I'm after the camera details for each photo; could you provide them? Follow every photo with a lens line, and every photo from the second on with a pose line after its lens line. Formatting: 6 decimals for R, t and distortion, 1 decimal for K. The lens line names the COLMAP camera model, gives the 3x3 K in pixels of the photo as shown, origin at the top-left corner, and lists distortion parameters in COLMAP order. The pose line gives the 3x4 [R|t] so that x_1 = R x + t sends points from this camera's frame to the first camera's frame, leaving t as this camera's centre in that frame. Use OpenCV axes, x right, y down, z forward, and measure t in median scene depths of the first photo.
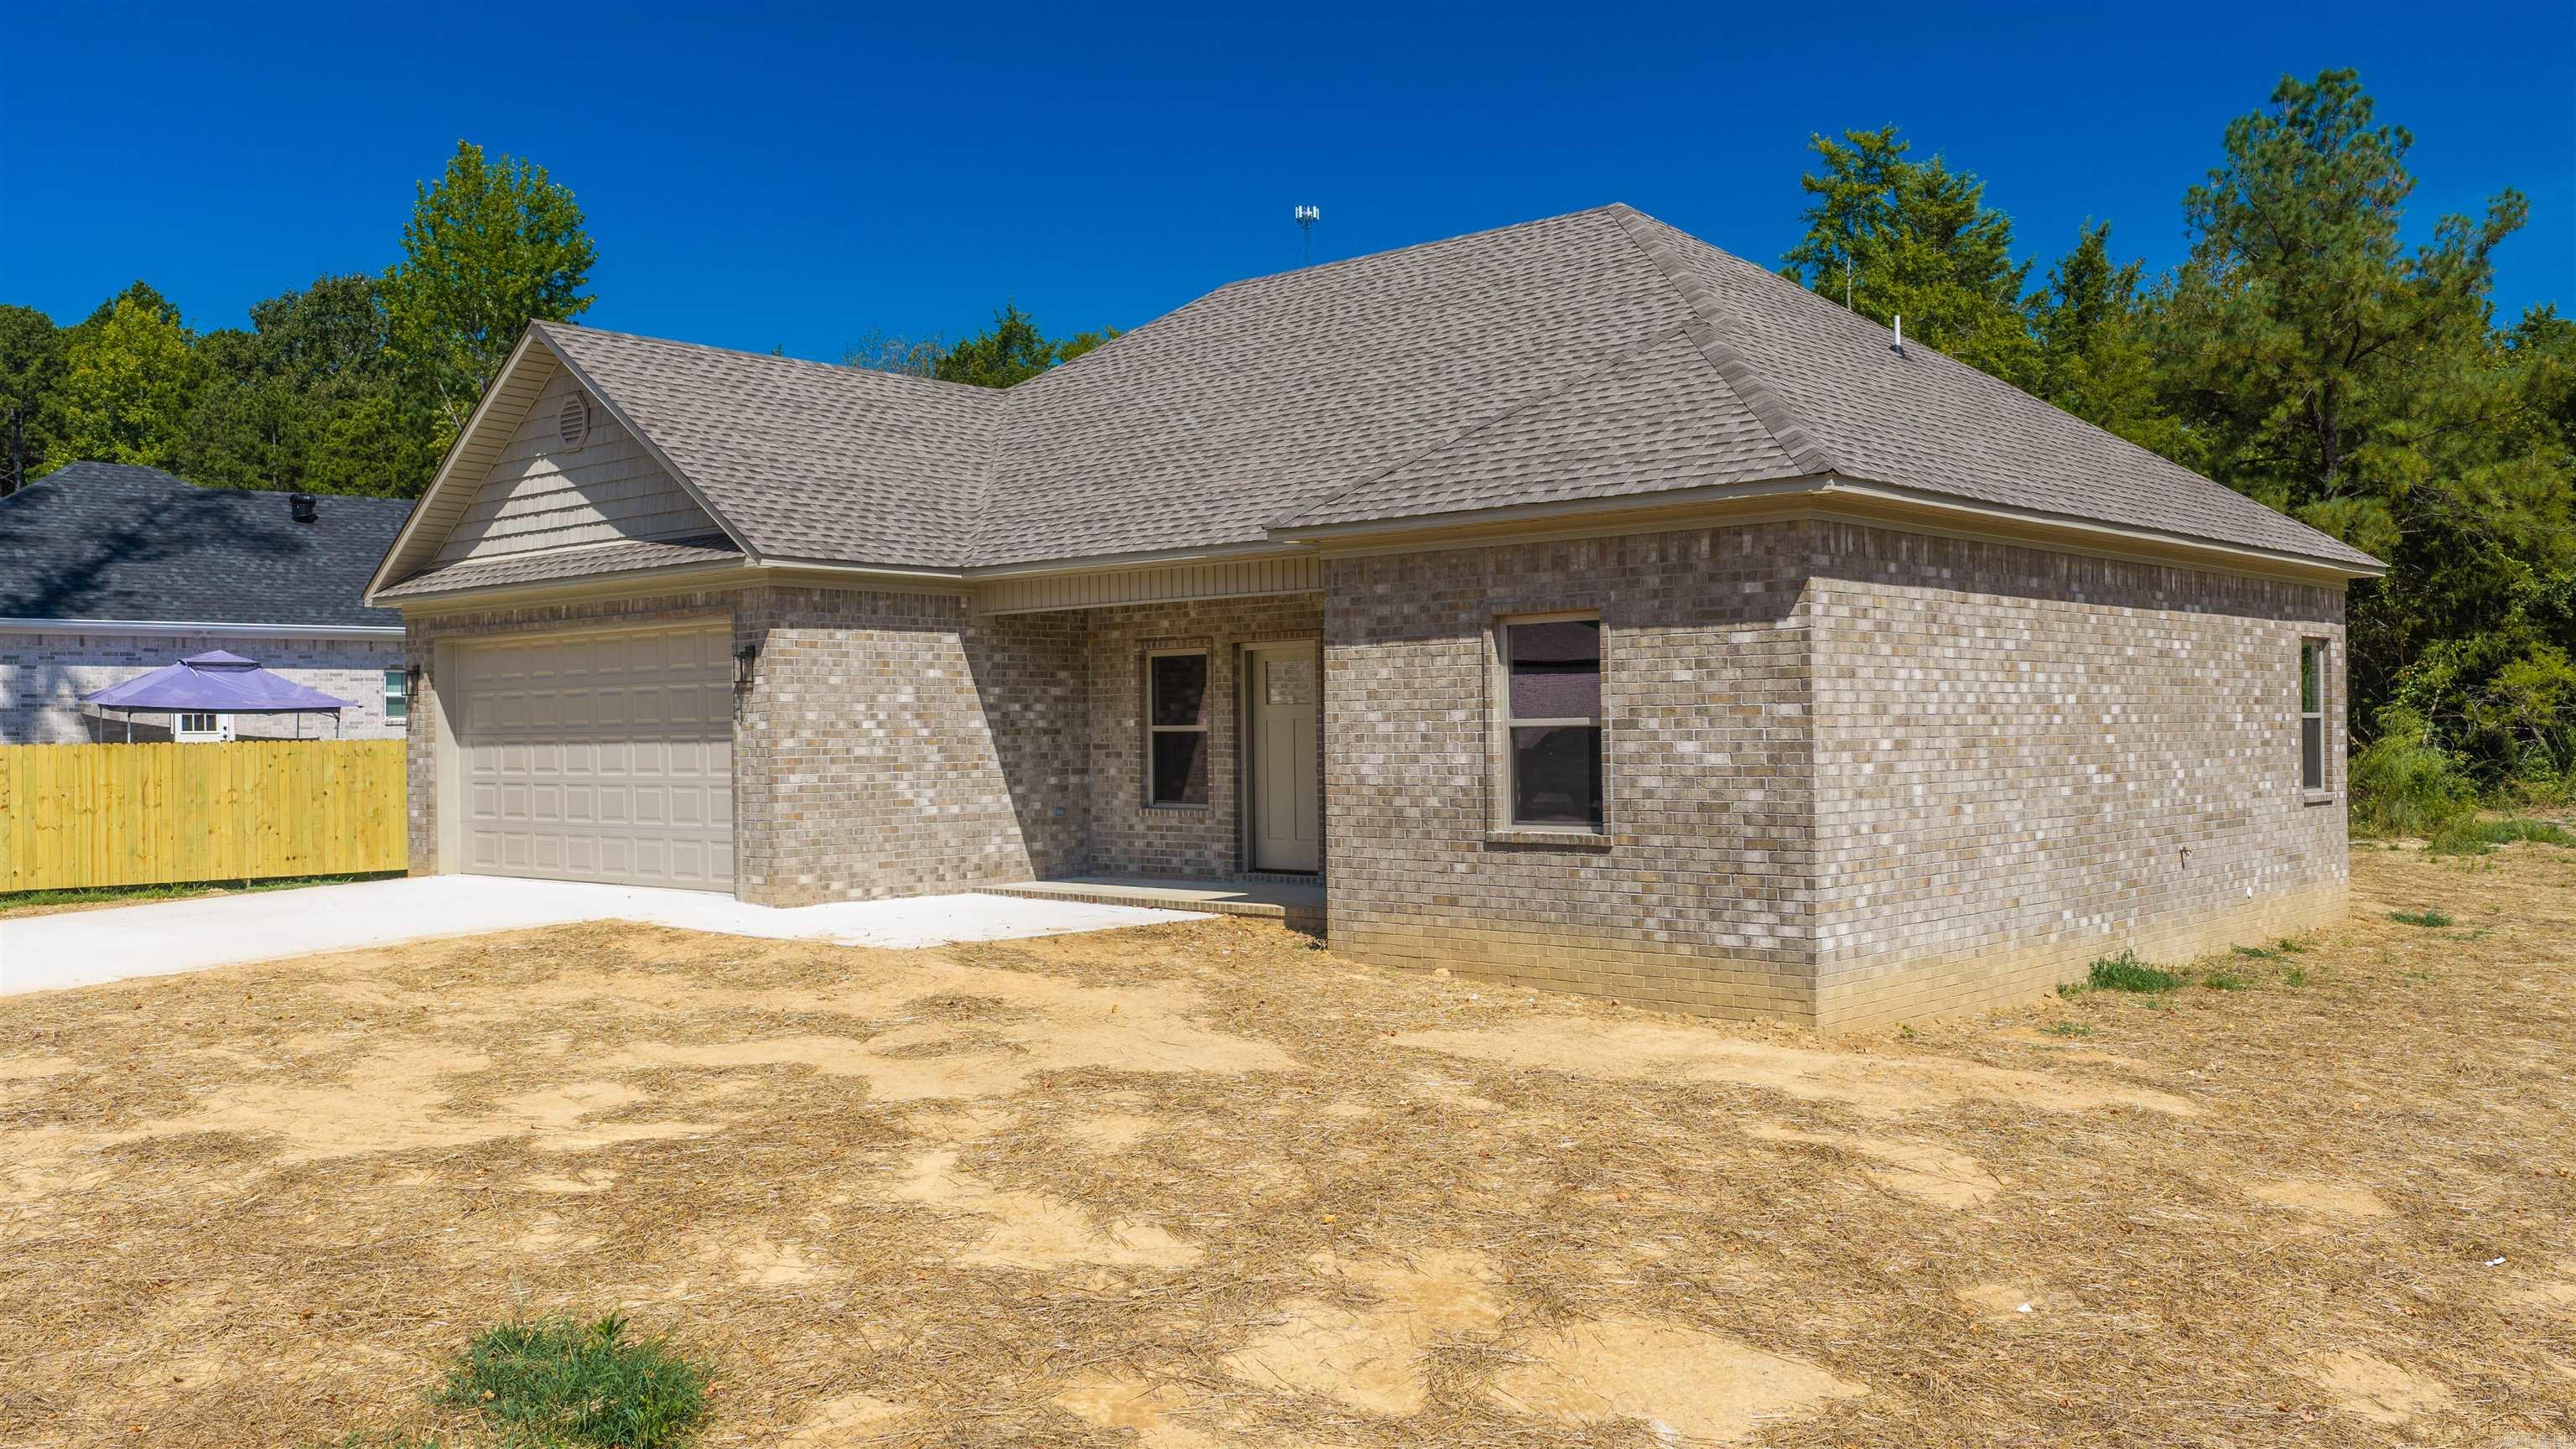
lens RADIAL K [[2127.8, 0, 1288.0], [0, 2127.8, 724.5], [0, 0, 1]] dist [0.033119, -0.073280]
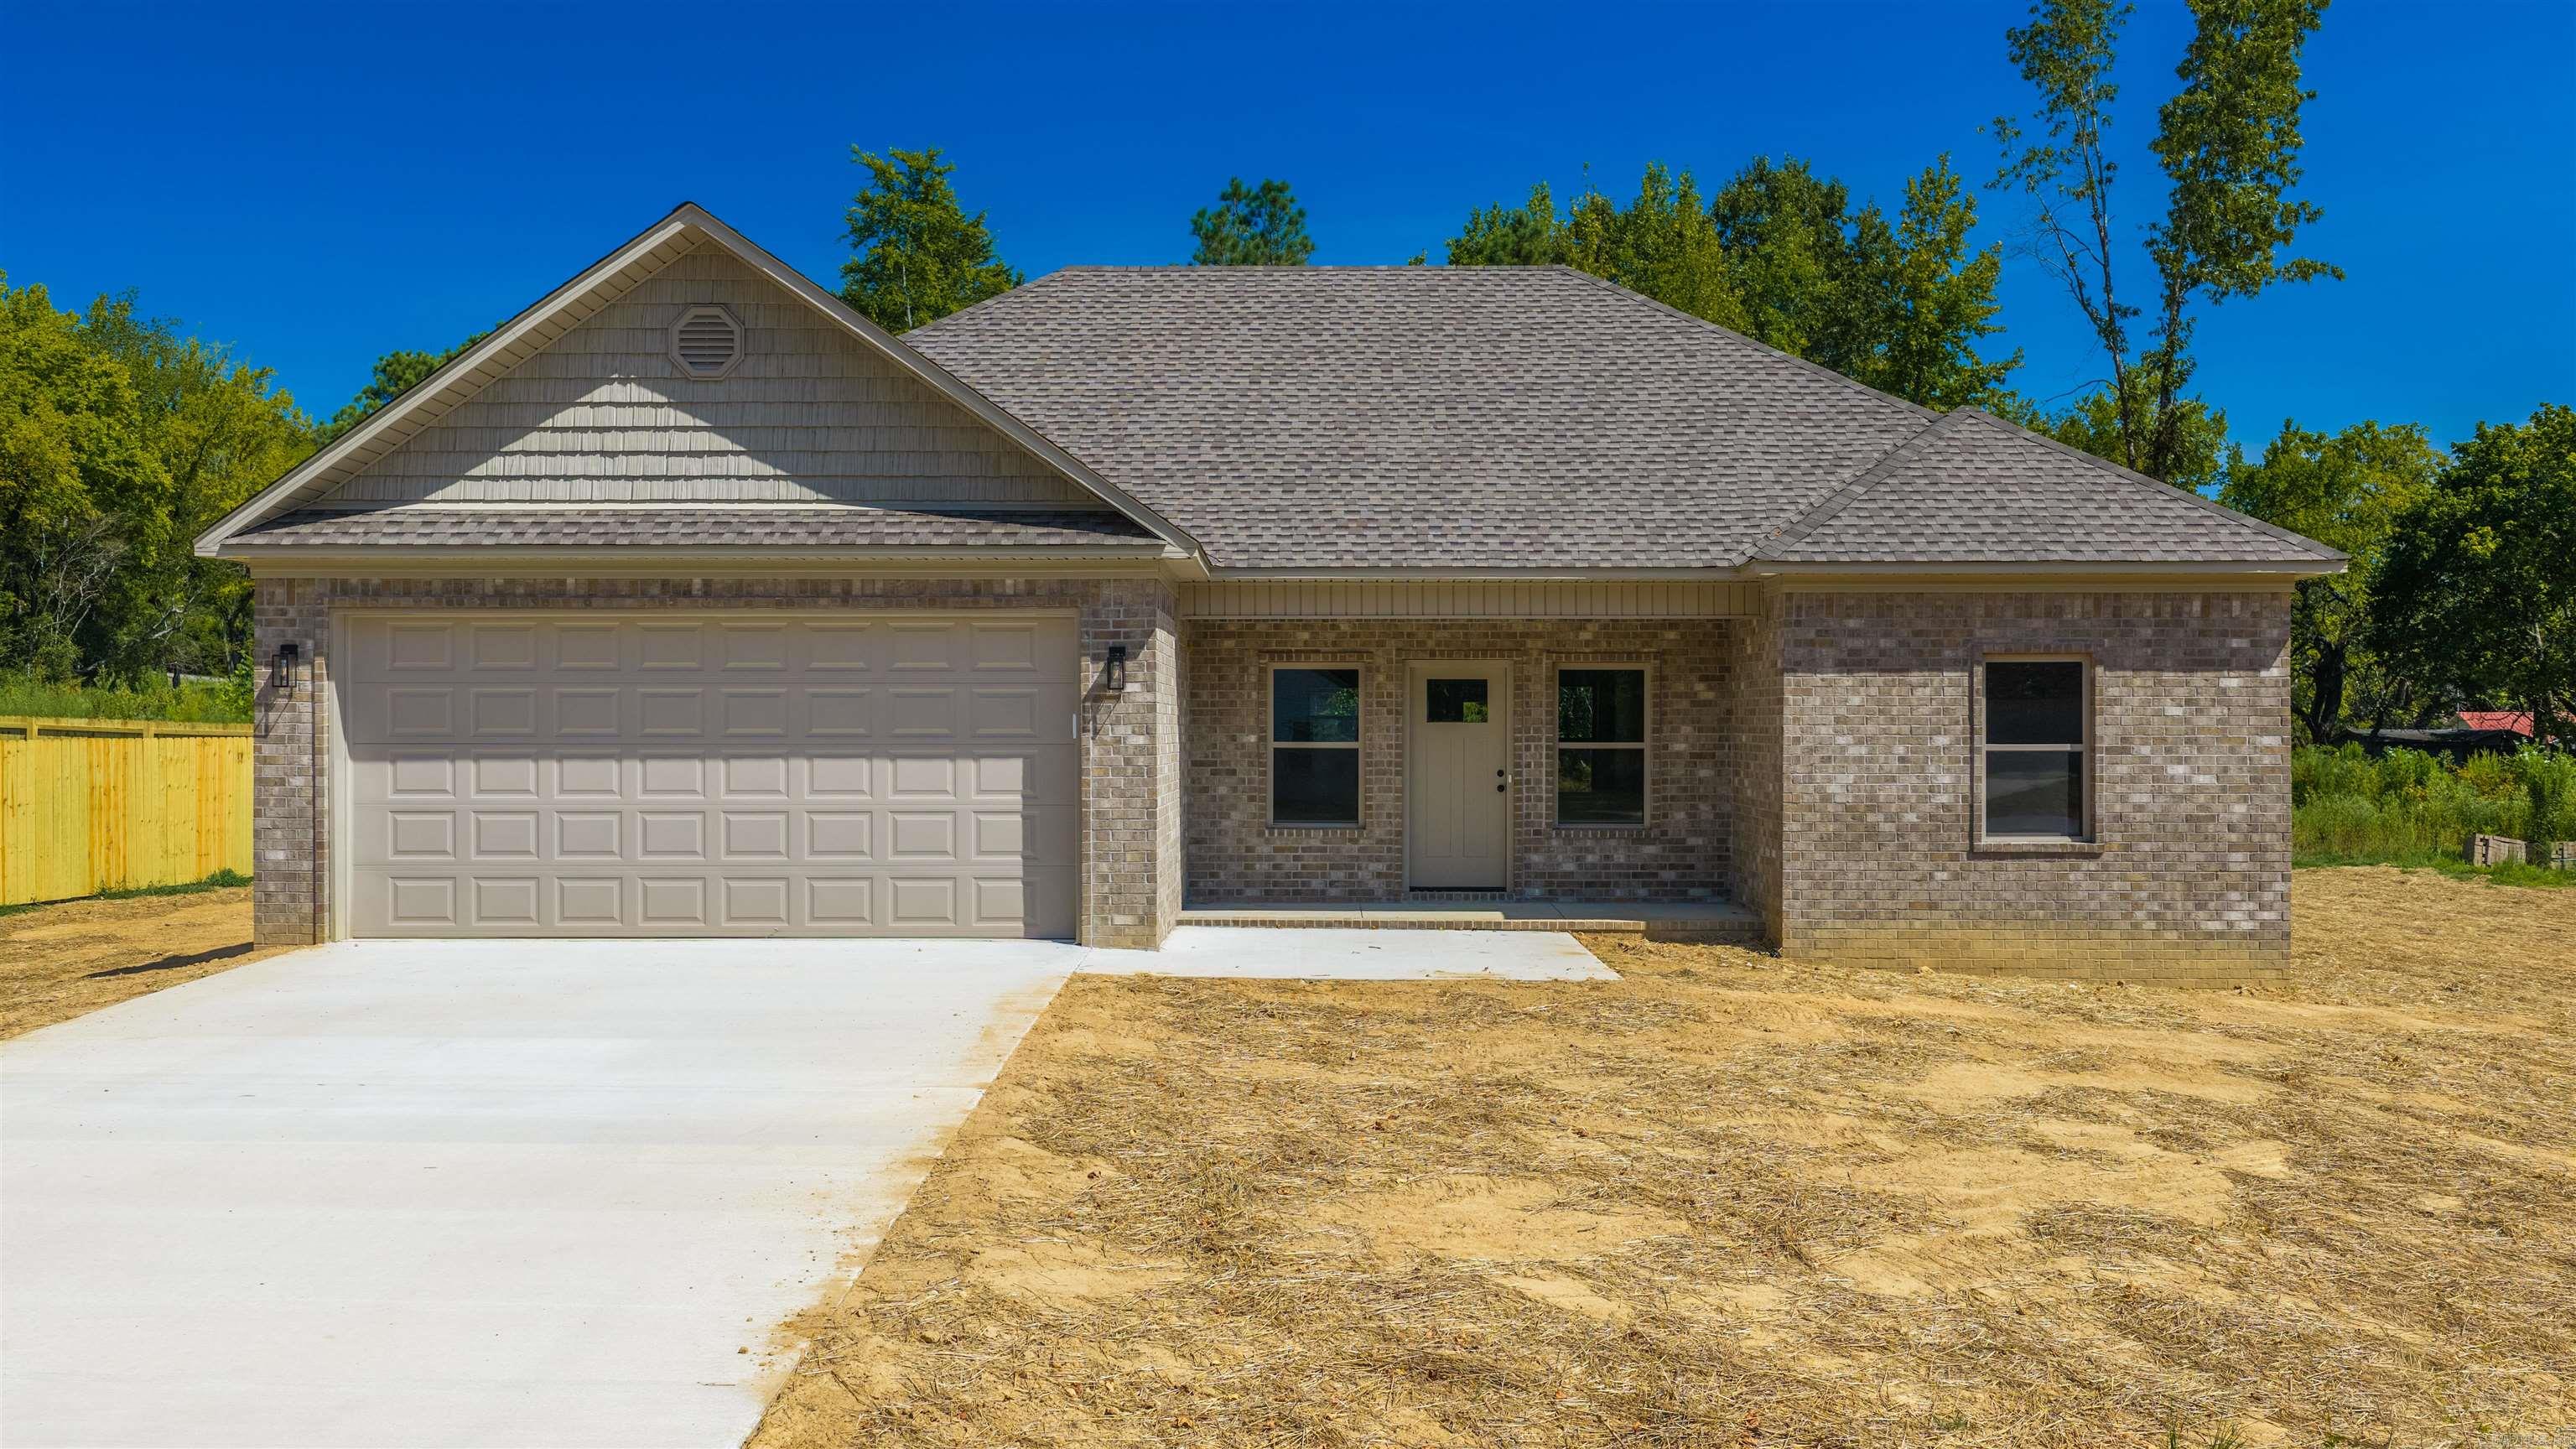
lens RADIAL K [[2127.8, 0, 1288.0], [0, 2127.8, 724.5], [0, 0, 1]] dist [0.033119, -0.073280]
pose [[0.752259, 0.013975, 0.658719, -0.878189], [-0.011906, 0.999900, -0.007615, 0.000029], [-0.658759, -0.002114, 0.752351, 0.360077]]
